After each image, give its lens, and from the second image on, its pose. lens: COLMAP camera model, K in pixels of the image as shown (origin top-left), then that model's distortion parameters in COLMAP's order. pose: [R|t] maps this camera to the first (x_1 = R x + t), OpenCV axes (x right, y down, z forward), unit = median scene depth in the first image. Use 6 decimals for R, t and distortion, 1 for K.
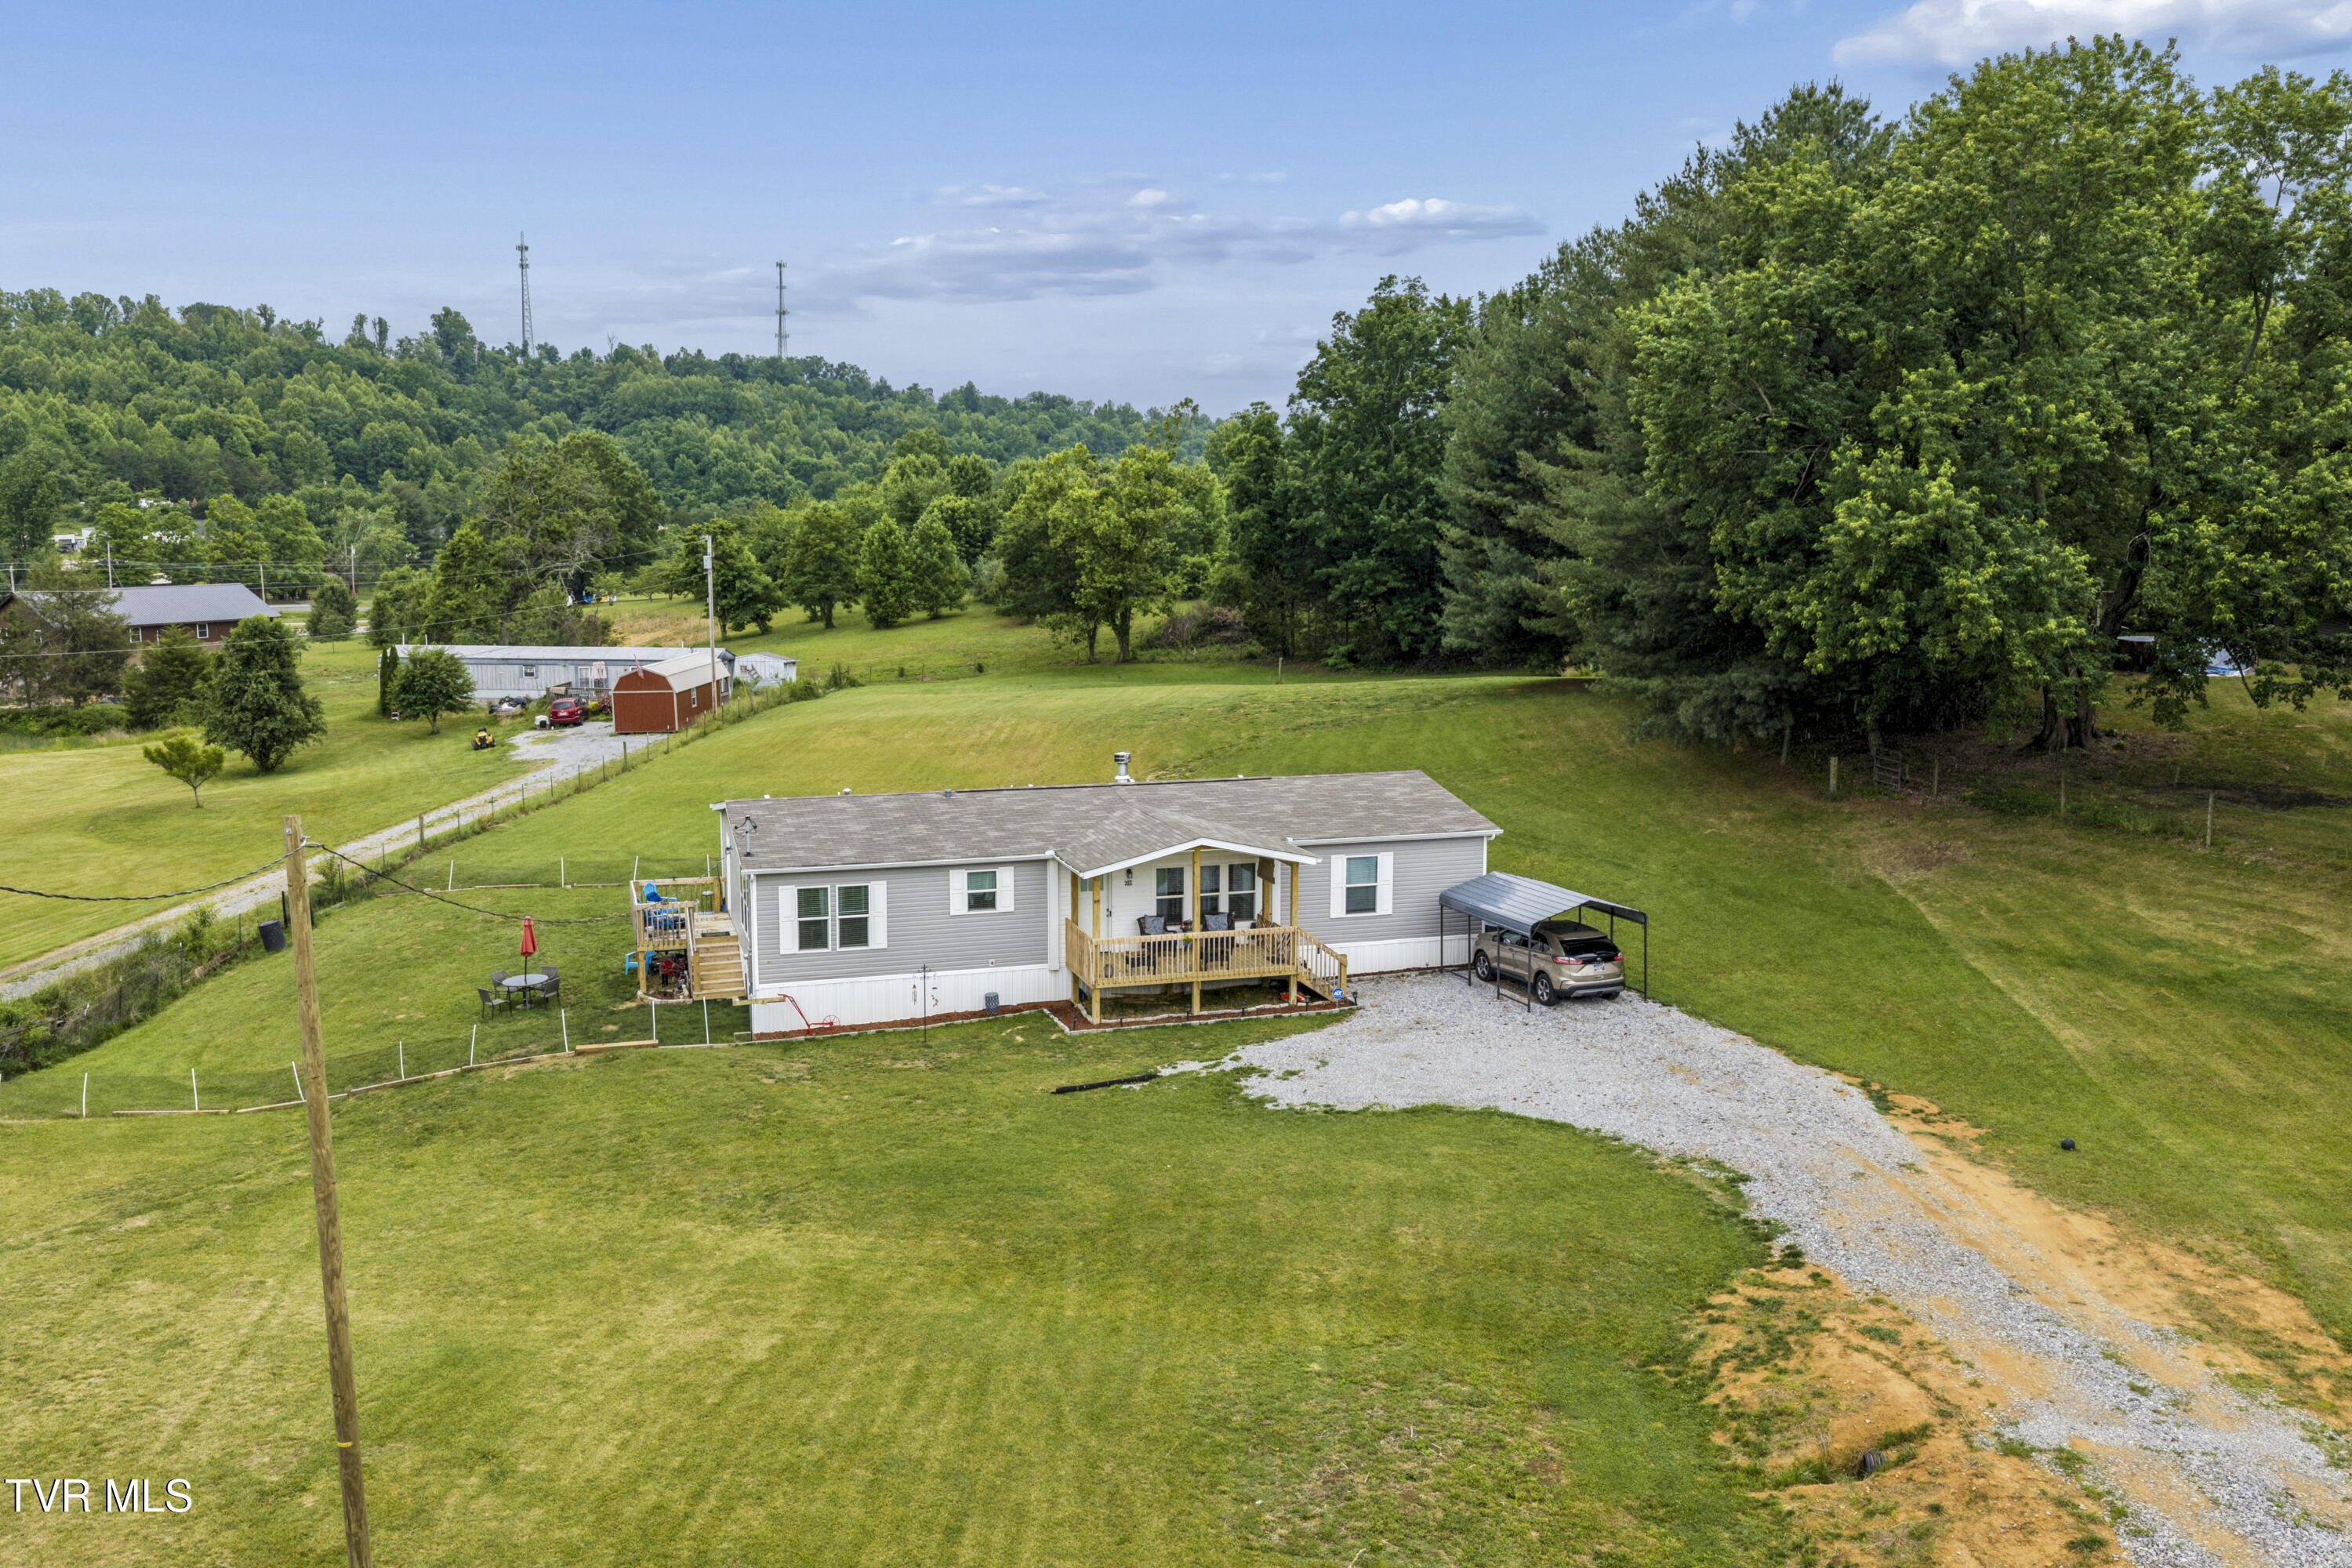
lens RADIAL K [[1942.4, 0, 1176.0], [0, 1942.4, 784.0], [0, 0, 1]] dist [0.000037, -0.007165]
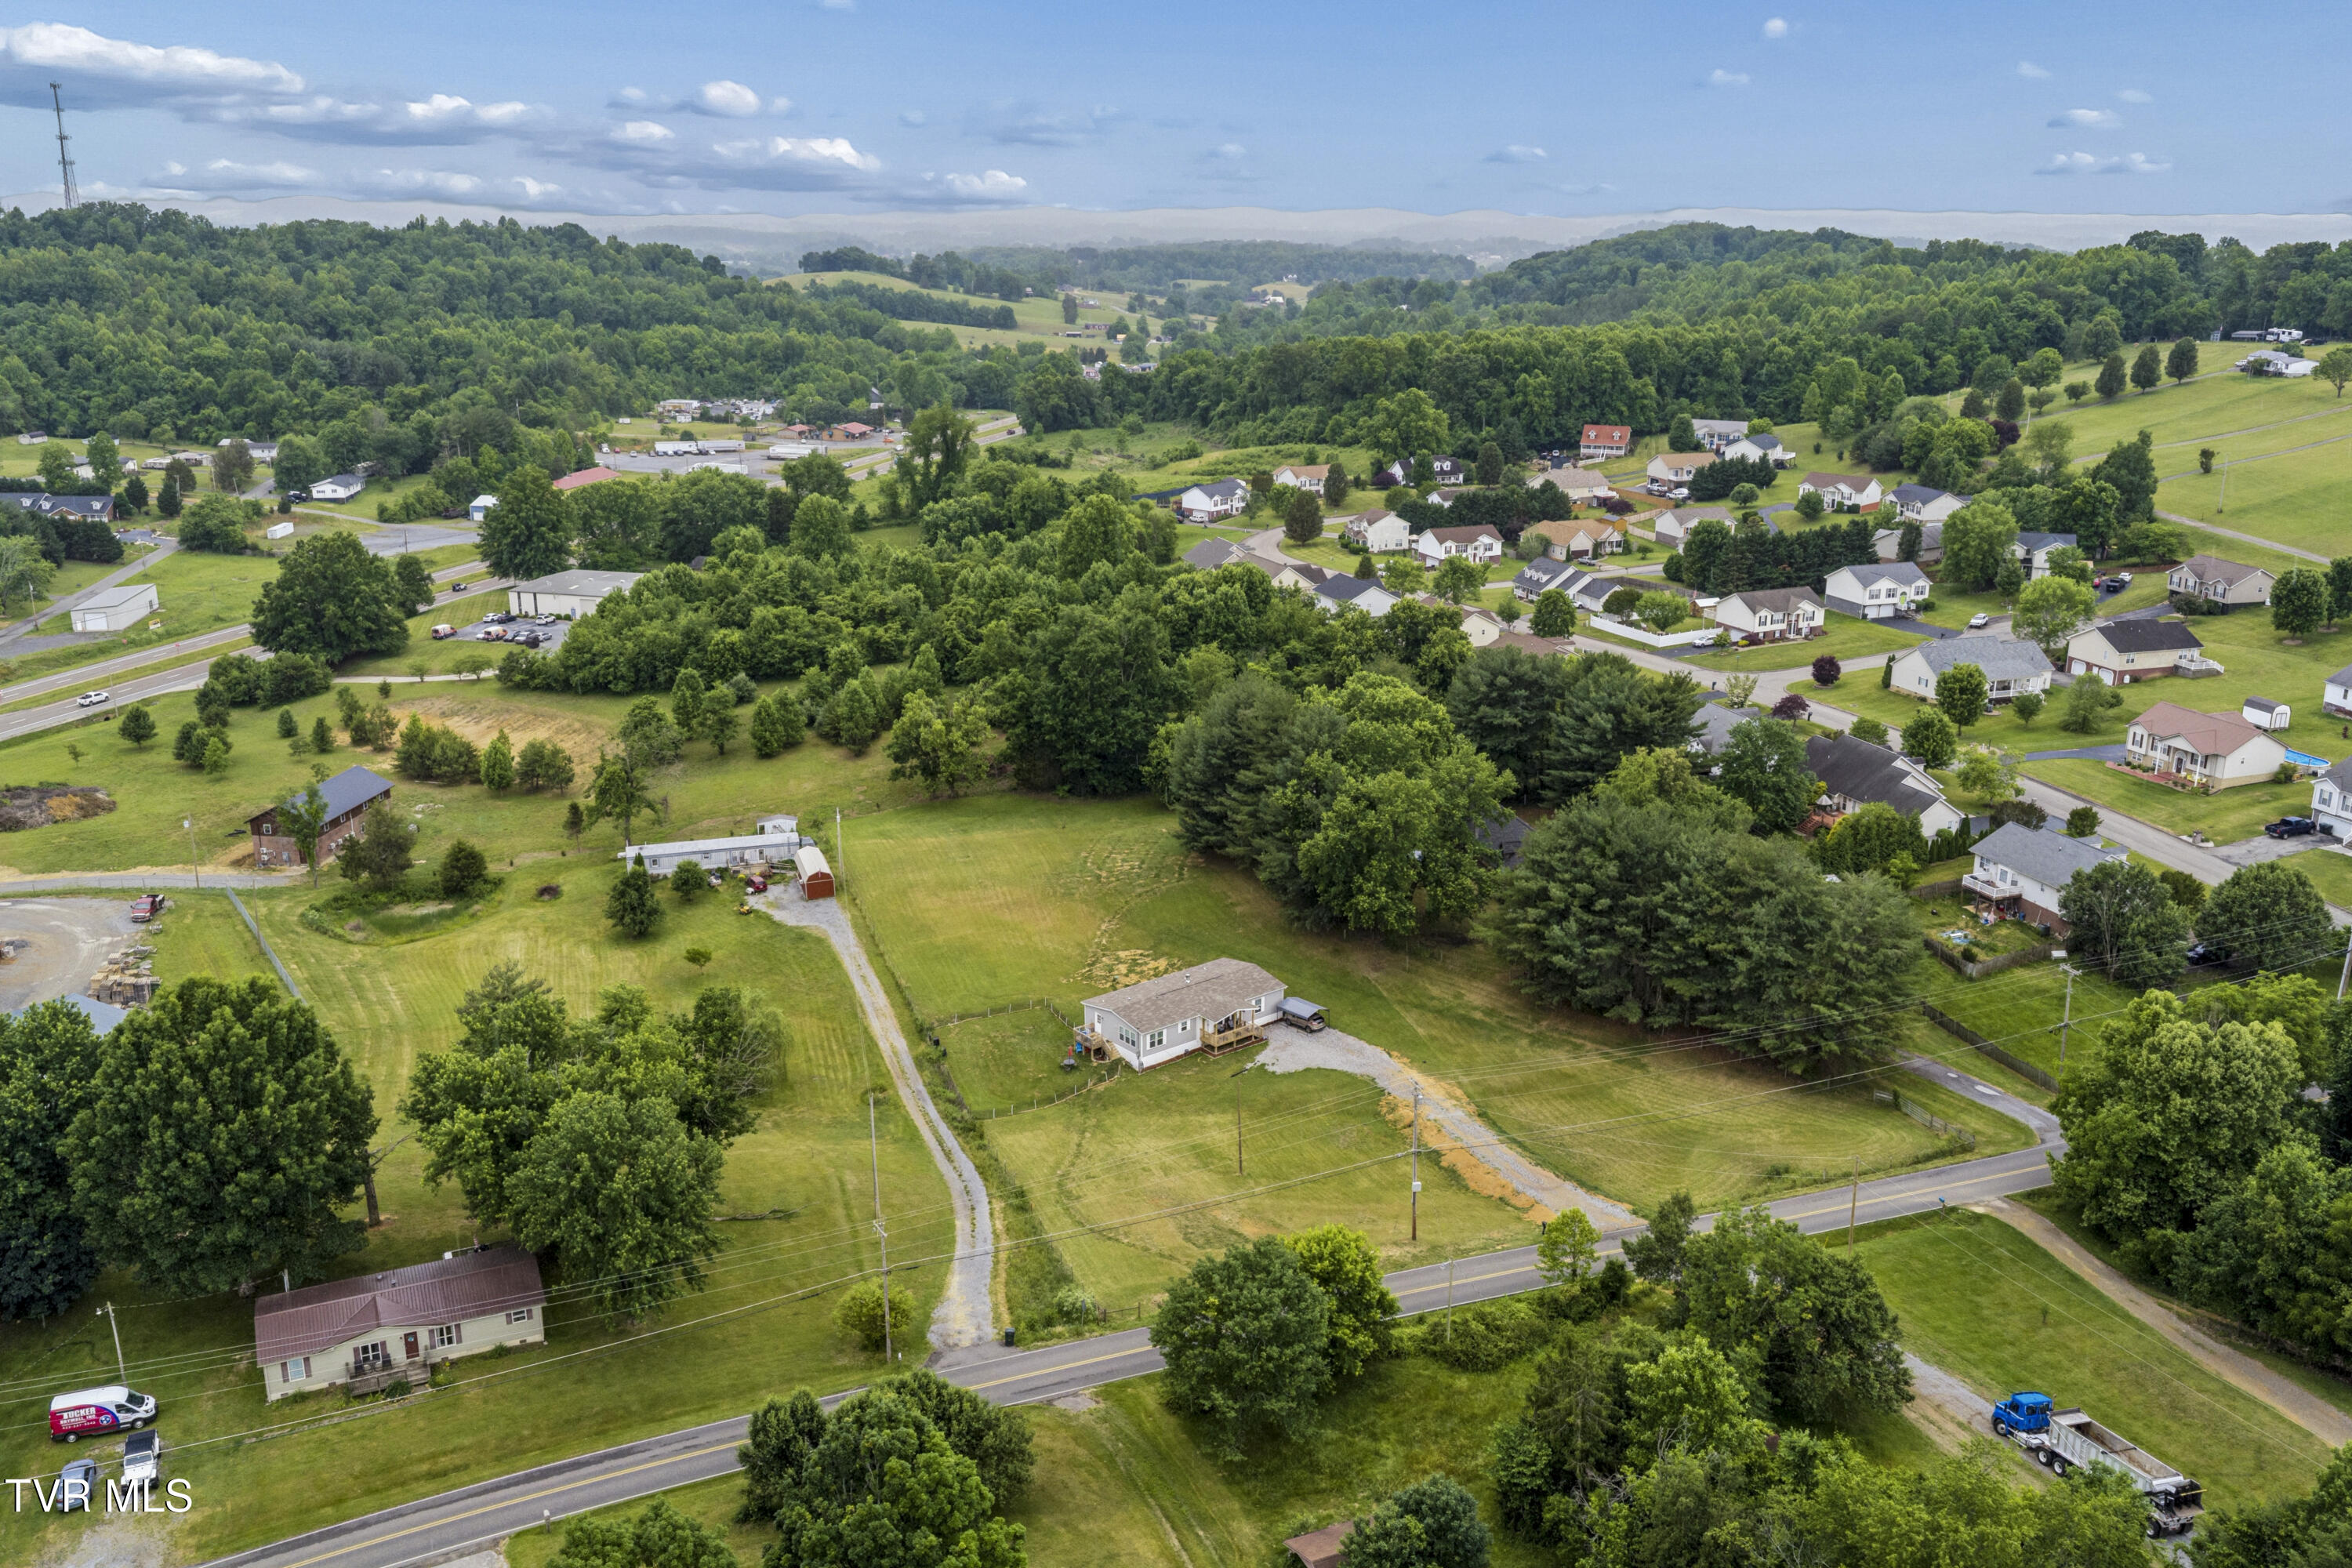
lens RADIAL K [[1828.3, 0, 1176.0], [0, 1828.3, 784.0], [0, 0, 1]] dist [0.002110, 0.001891]
pose [[0.930171, -0.098604, 0.353637, -0.503283], [0.049853, 0.988259, 0.144428, -0.355059], [-0.363726, -0.116713, 0.924165, -0.885916]]
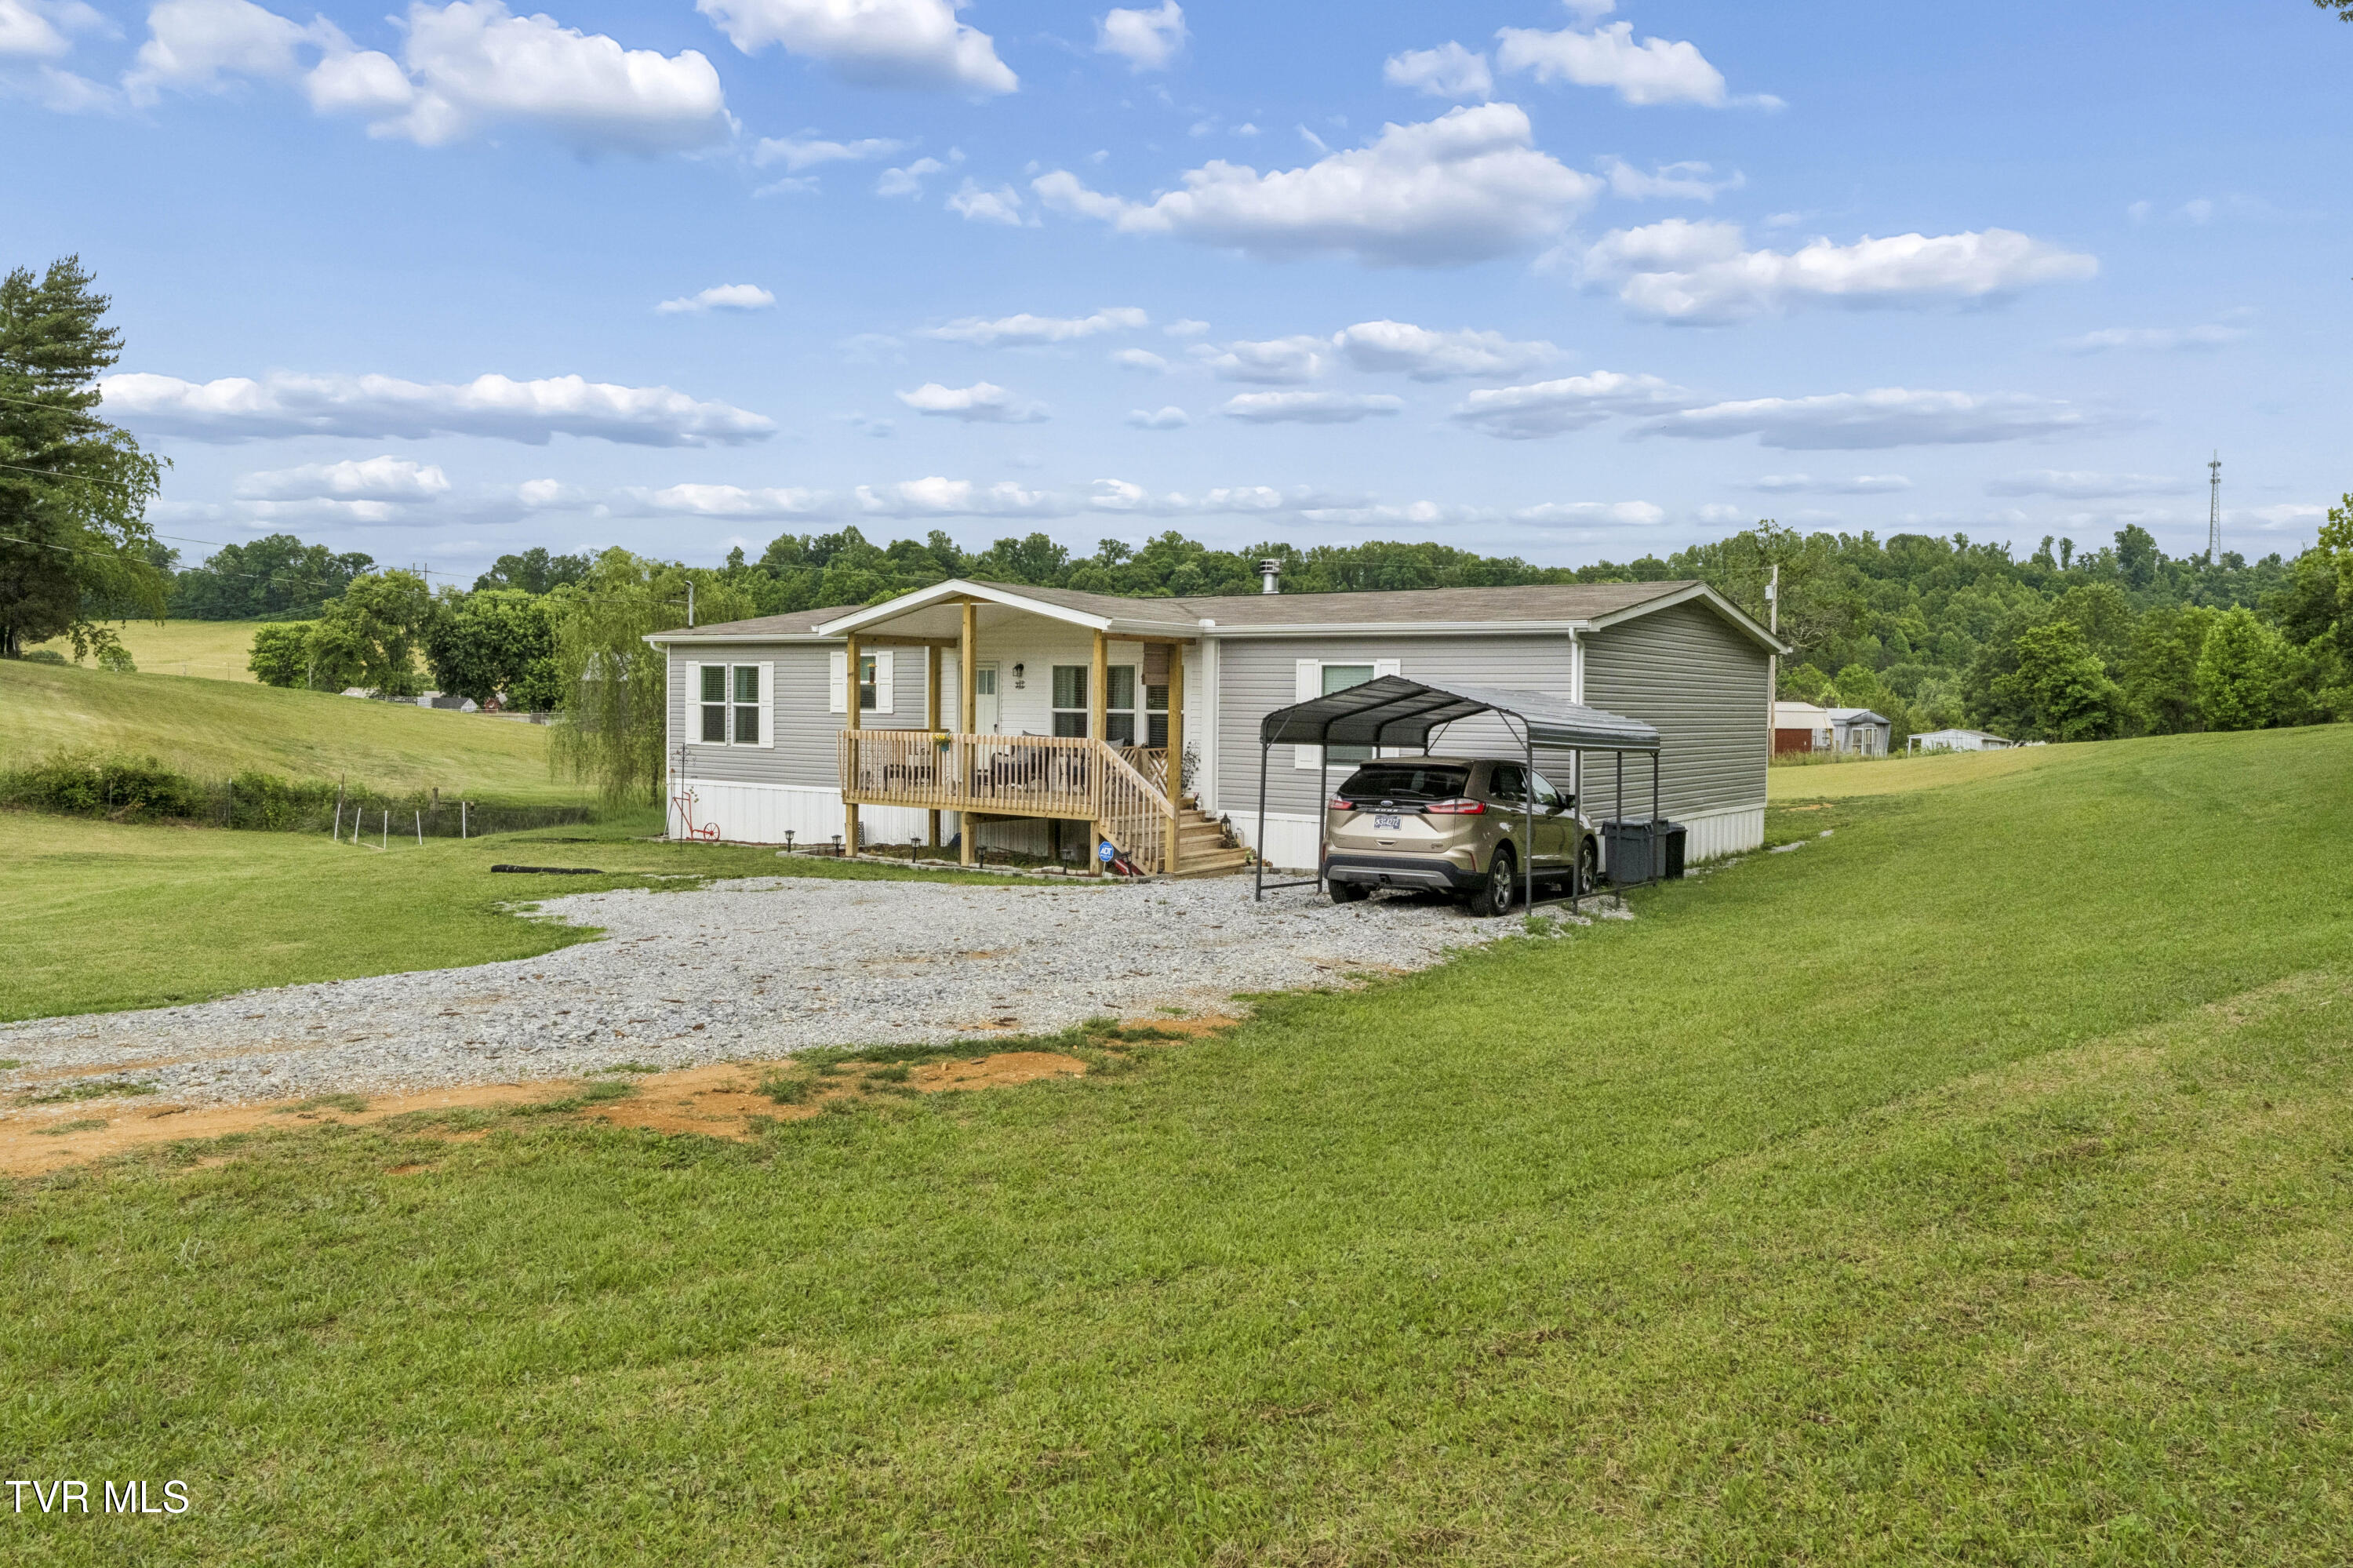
lens RADIAL K [[1649.6, 0, 1176.5], [0, 1649.6, 784.0], [0, 0, 1]] dist [0.000432, -0.001635]
pose [[0.624104, 0.046438, -0.779960, 0.163178], [-0.125390, 0.991247, -0.041317, 0.036292], [0.771214, 0.123585, 0.624464, 0.244162]]
